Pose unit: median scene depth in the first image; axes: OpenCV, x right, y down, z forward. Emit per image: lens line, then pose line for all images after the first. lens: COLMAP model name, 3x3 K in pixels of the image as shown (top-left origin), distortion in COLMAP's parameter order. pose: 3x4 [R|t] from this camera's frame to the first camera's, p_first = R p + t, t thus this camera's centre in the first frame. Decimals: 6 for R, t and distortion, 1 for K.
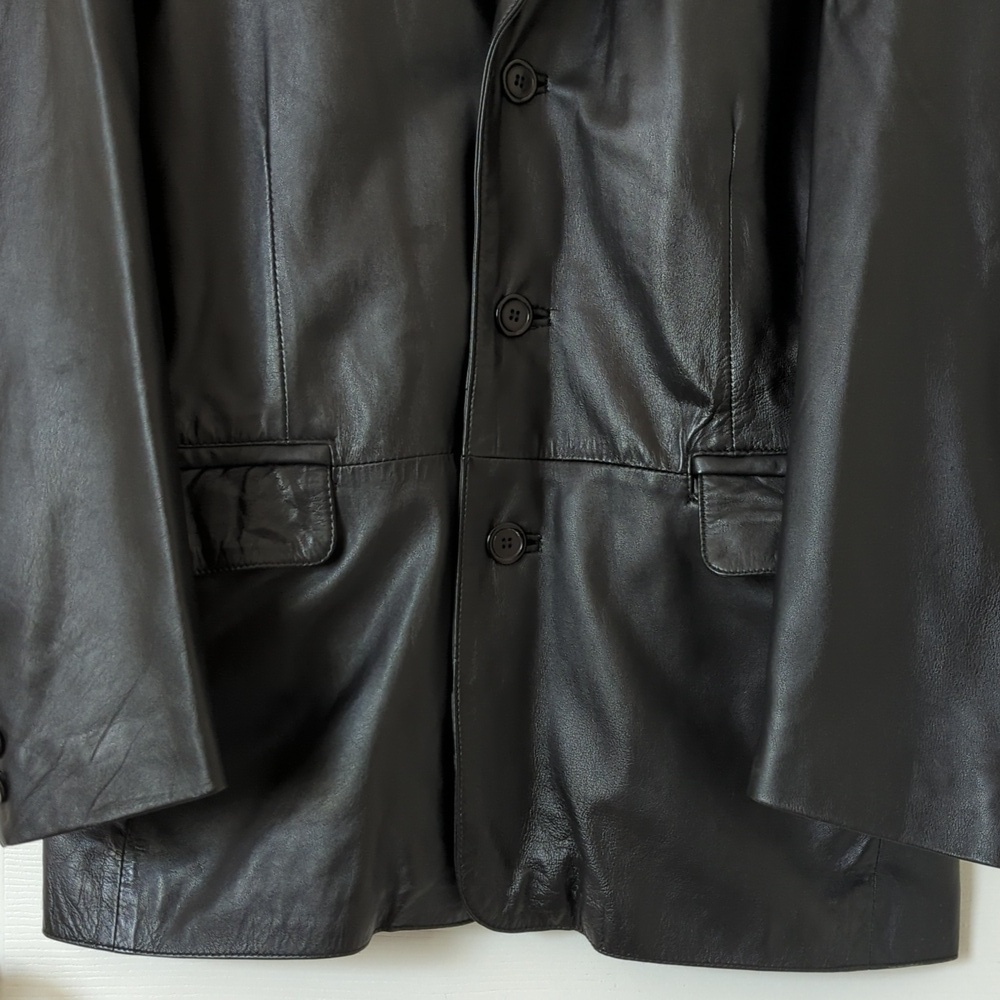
lens RADIAL K [[1753.5, 0, 500.0], [0, 1753.5, 500.0], [0, 0, 1]] dist [0.224087, -0.978267]
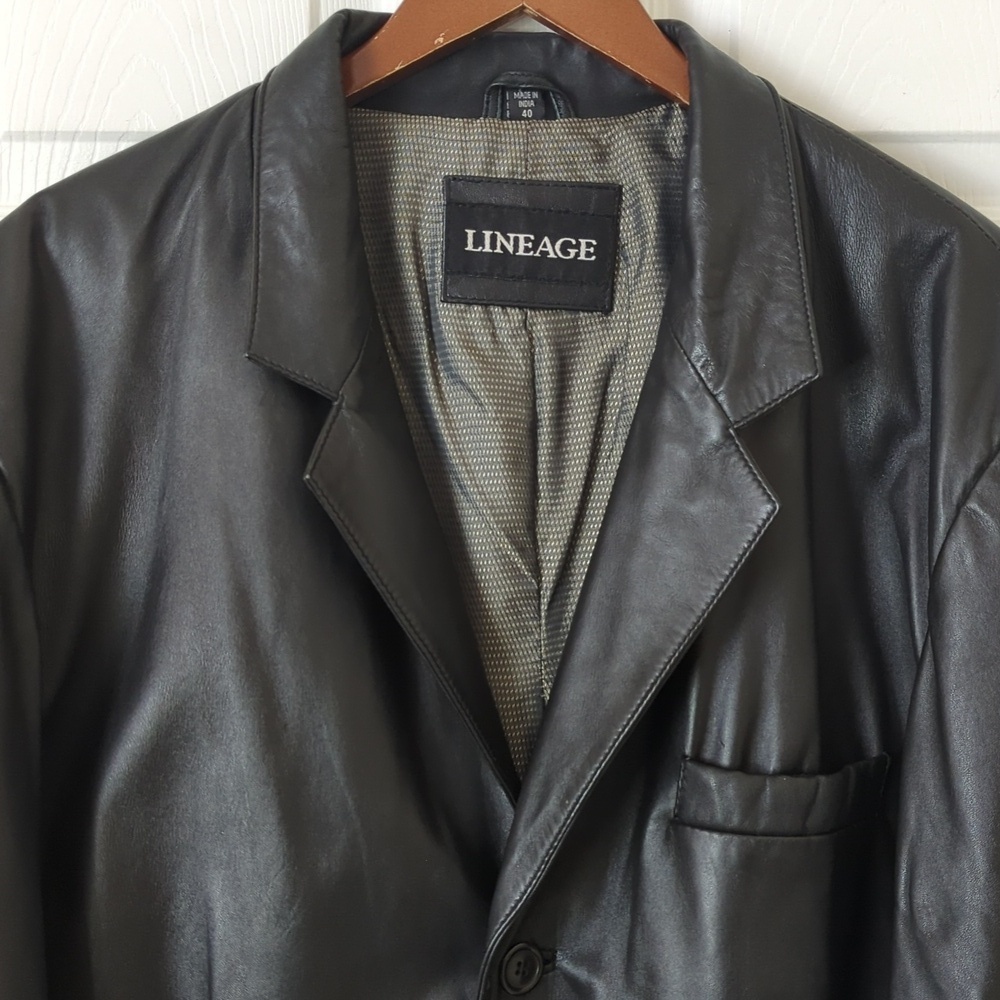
lens RADIAL K [[1753.5, 0, 500.0], [0, 1753.5, 500.0], [0, 0, 1]] dist [0.224087, -0.978267]
pose [[0.999909, -0.000849, -0.013456, 0.012363], [0.000368, 0.999363, -0.035688, -0.426449], [0.013478, 0.035679, 0.999272, 0.177497]]
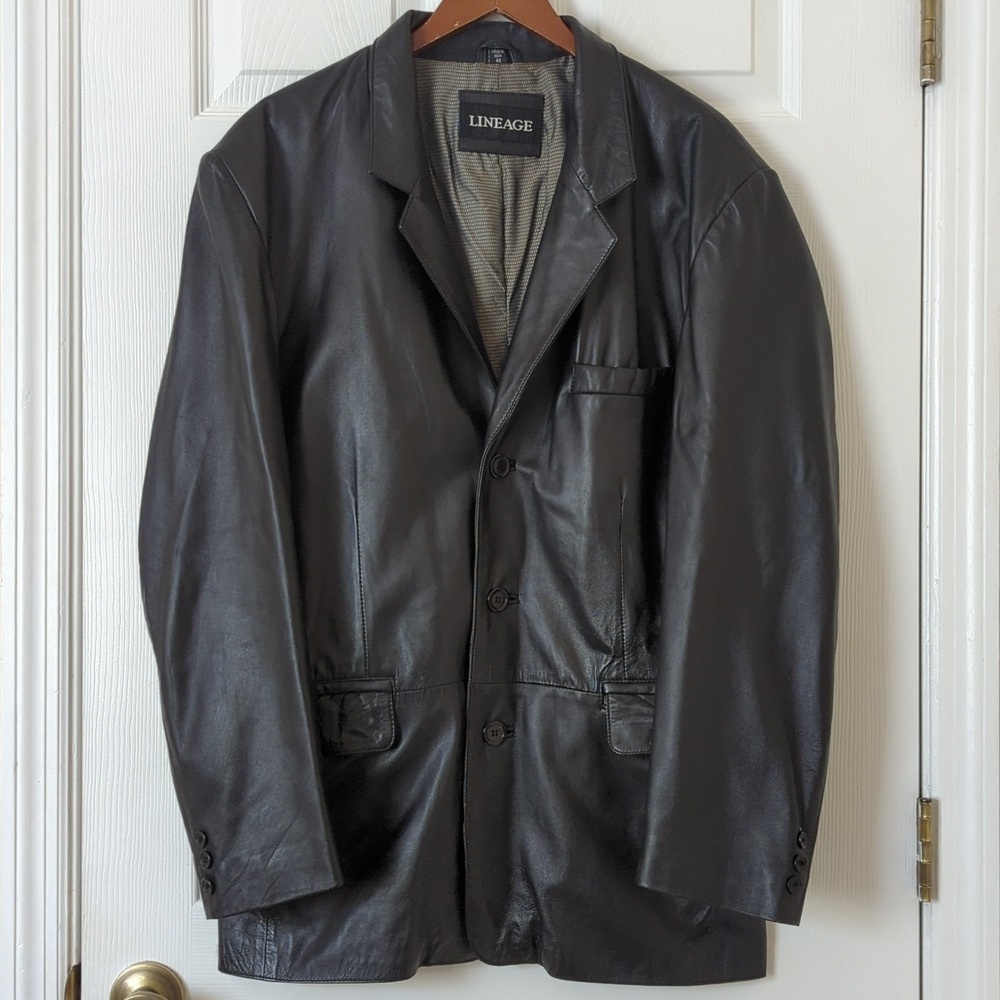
lens RADIAL K [[1704.7, 0, 504.7], [0, 1704.7, 496.7], [0, 0, 1]] dist [0.215127, -1.037768]
pose [[0.999671, -0.009210, 0.023935, -0.024533], [0.010101, 0.999250, -0.037372, -0.144540], [-0.023573, 0.037601, 0.999015, -0.674030]]
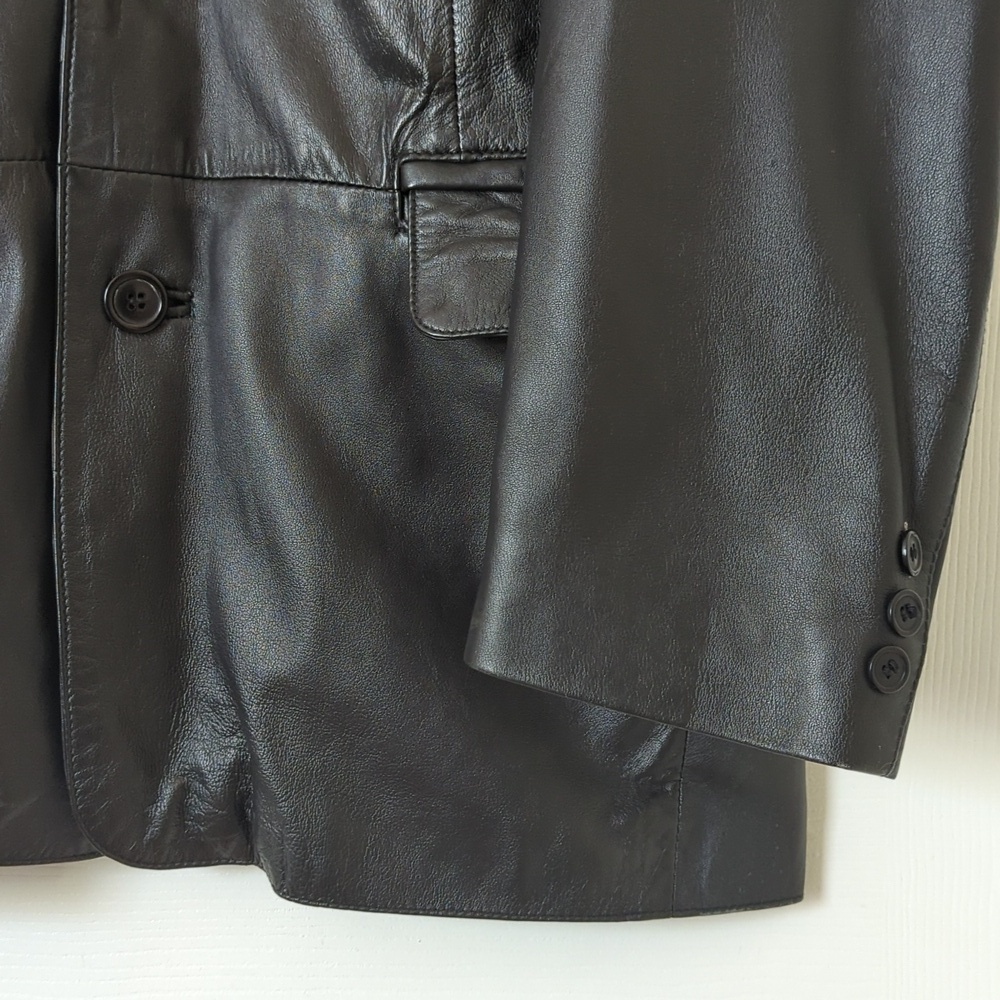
lens RADIAL K [[1753.5, 0, 500.0], [0, 1753.5, 500.0], [0, 0, 1]] dist [0.224087, -0.978267]
pose [[0.999968, -0.002838, 0.007480, 0.141152], [0.002575, 0.999384, 0.035012, 0.079176], [-0.007575, -0.034992, 0.999359, 0.324139]]
